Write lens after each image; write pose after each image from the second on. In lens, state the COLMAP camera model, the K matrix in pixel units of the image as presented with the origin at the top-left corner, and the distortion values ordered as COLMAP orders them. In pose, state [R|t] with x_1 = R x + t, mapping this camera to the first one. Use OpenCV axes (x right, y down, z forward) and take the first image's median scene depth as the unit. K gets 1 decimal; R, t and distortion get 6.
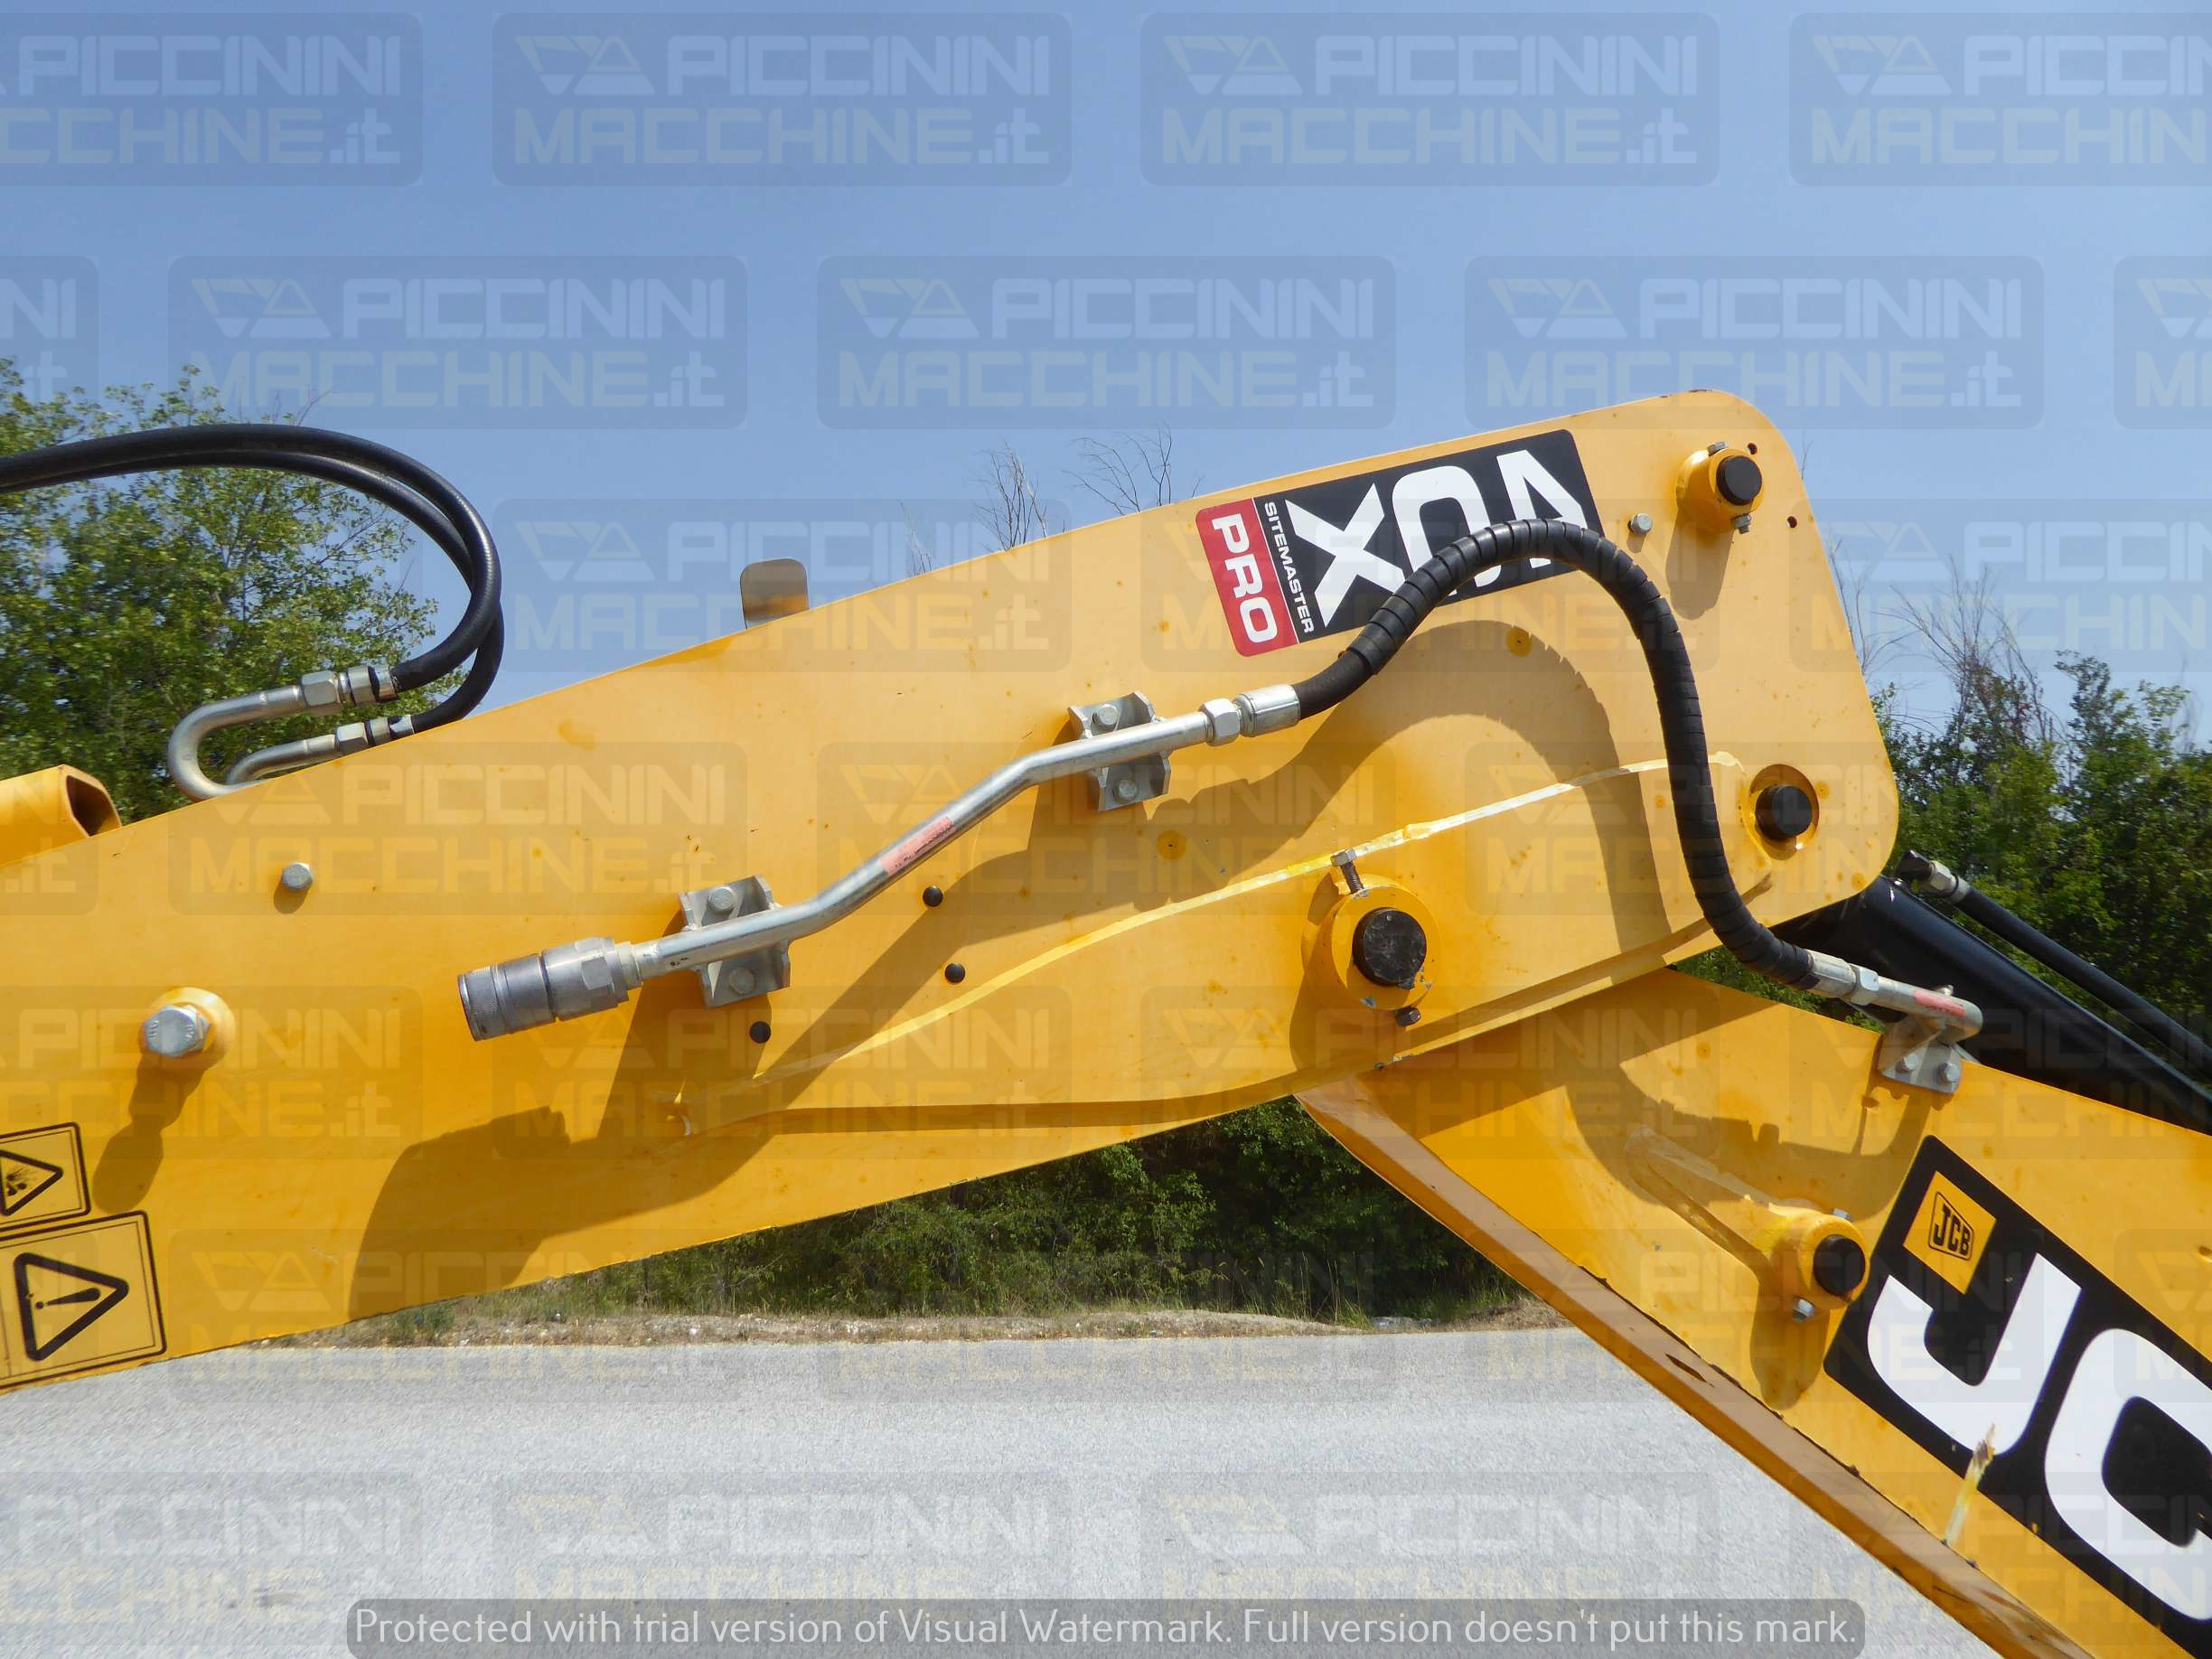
lens RADIAL K [[1618.3, 0, 1106.0], [0, 1618.3, 829.5], [0, 0, 1]] dist [-0.014829, 0.005805]
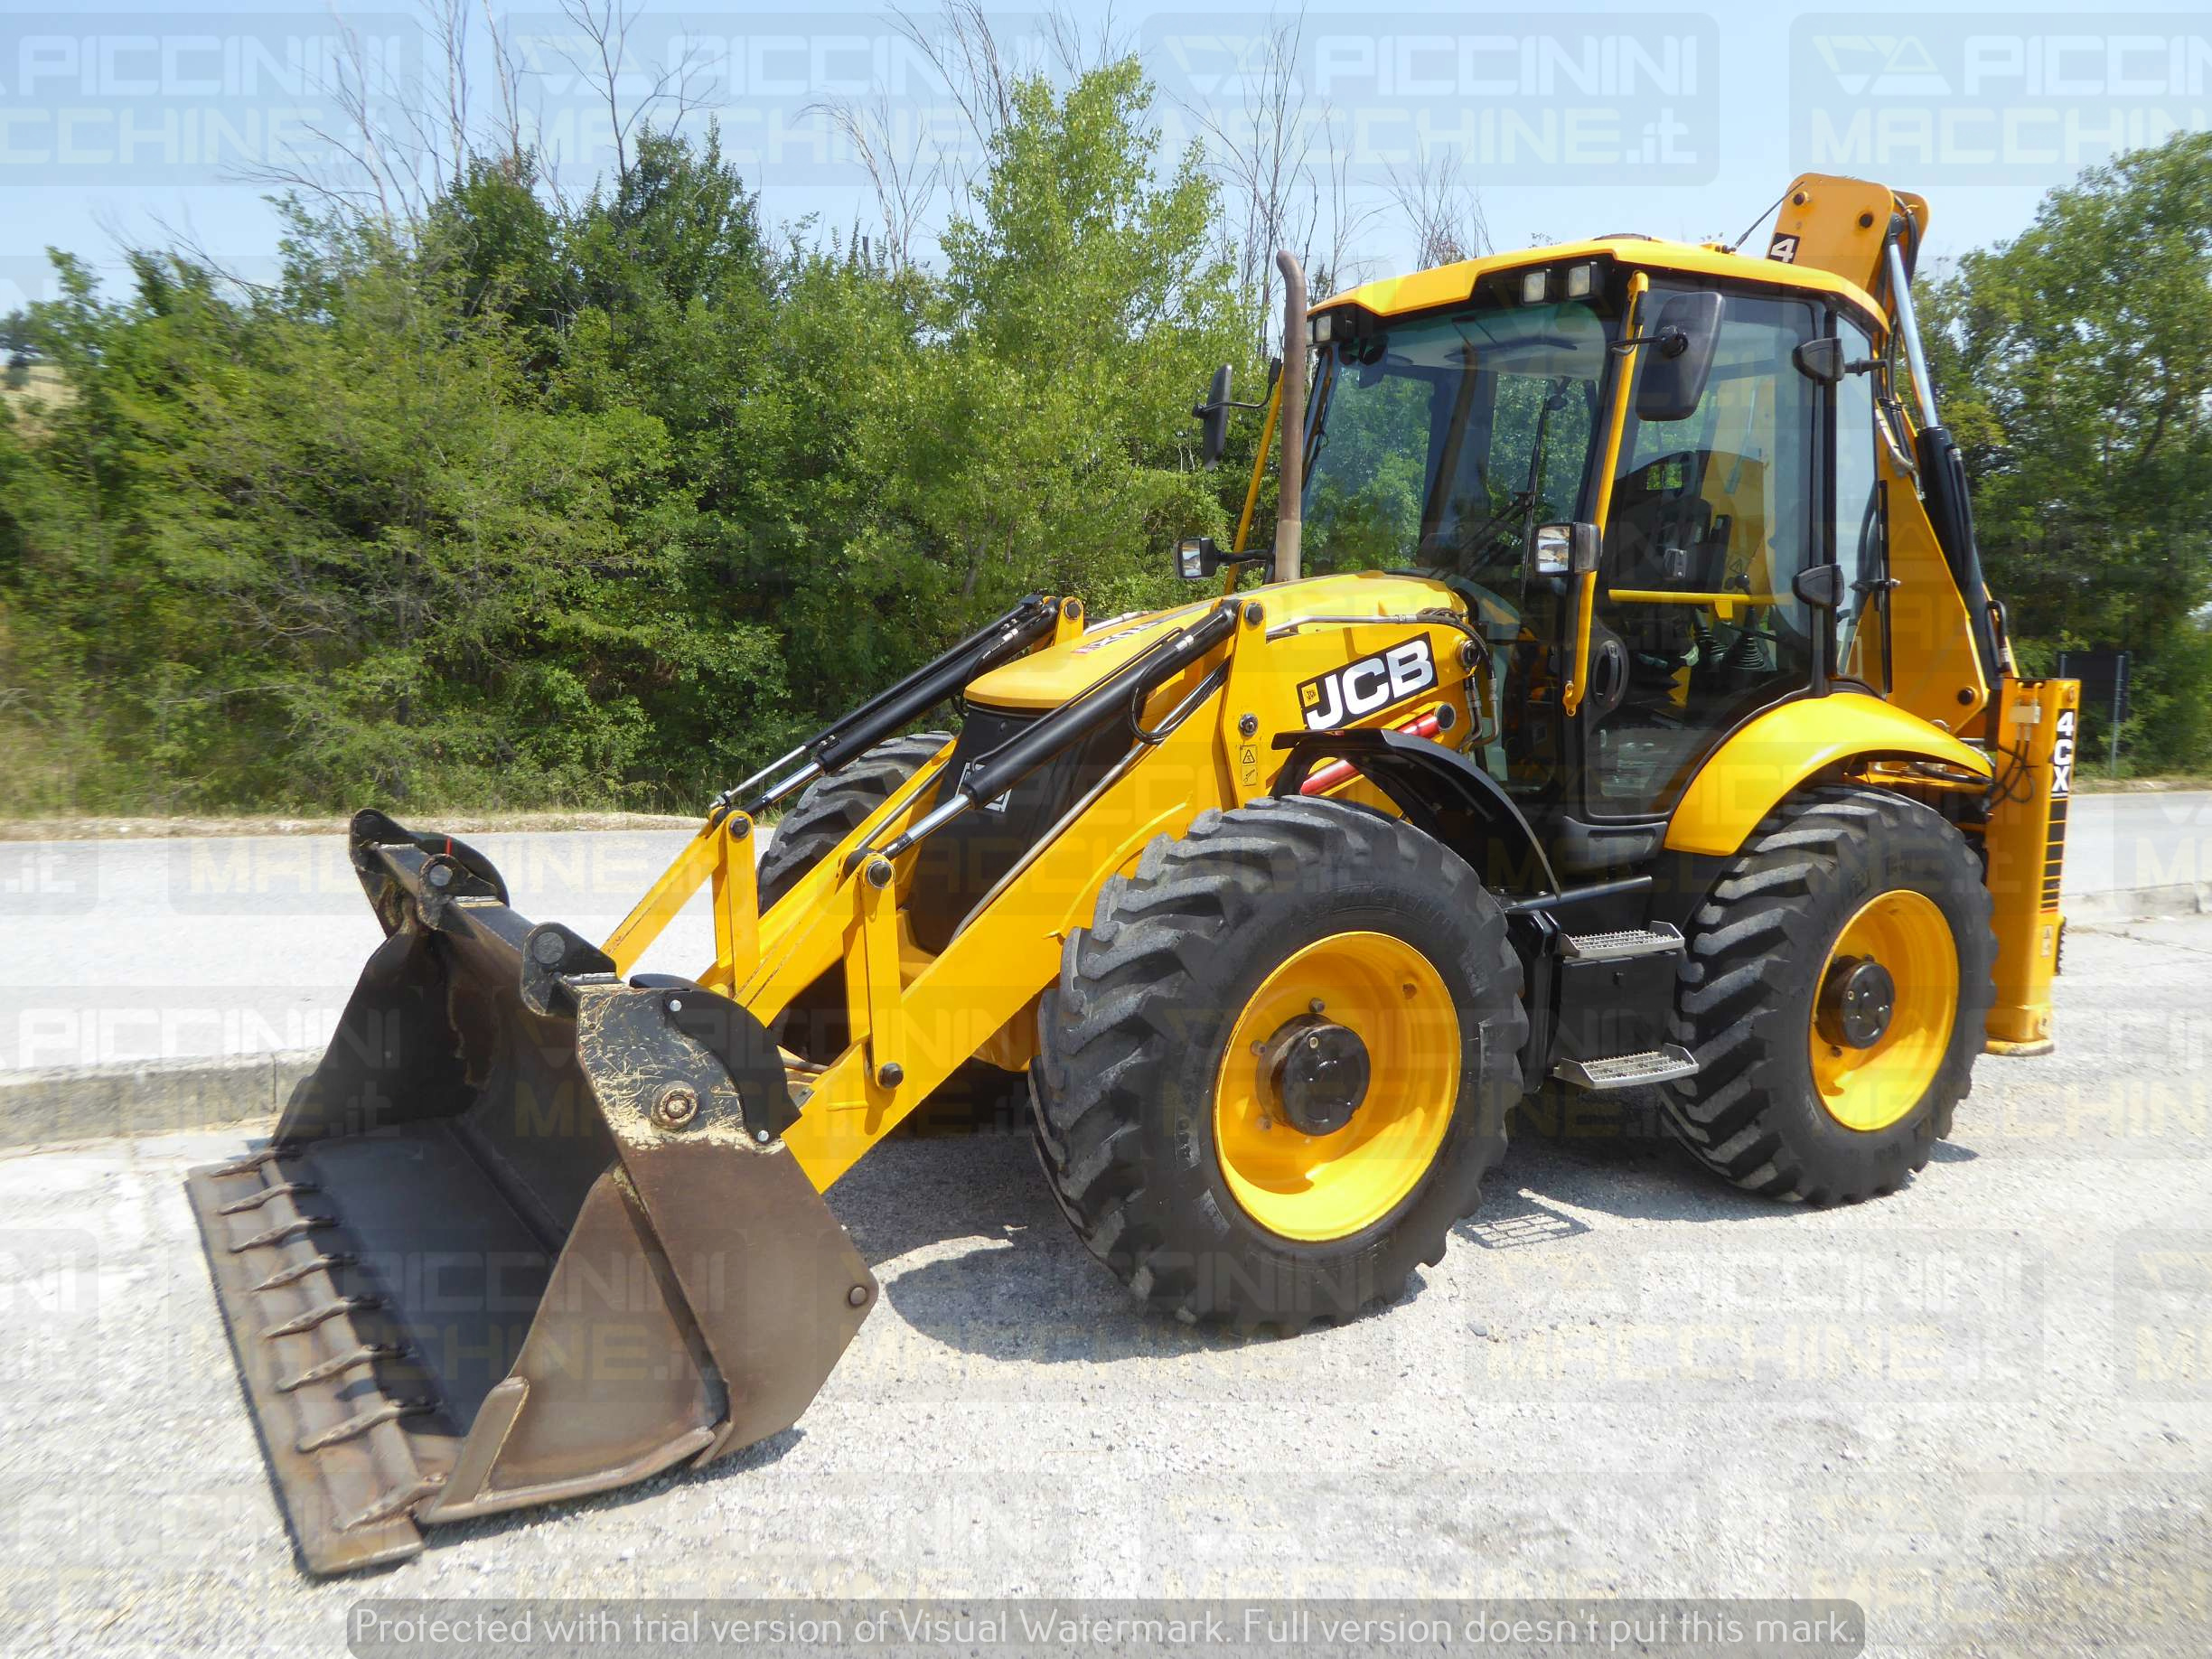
lens RADIAL K [[1756.1, 0, 1115.4], [0, 1756.1, 830.0], [0, 0, 1]] dist [0.004072, -0.003370]
pose [[0.966411, -0.015661, 0.256523, 0.080027], [-0.050973, 0.966632, 0.251047, -0.016200], [-0.251895, -0.255690, 0.933366, -0.252758]]
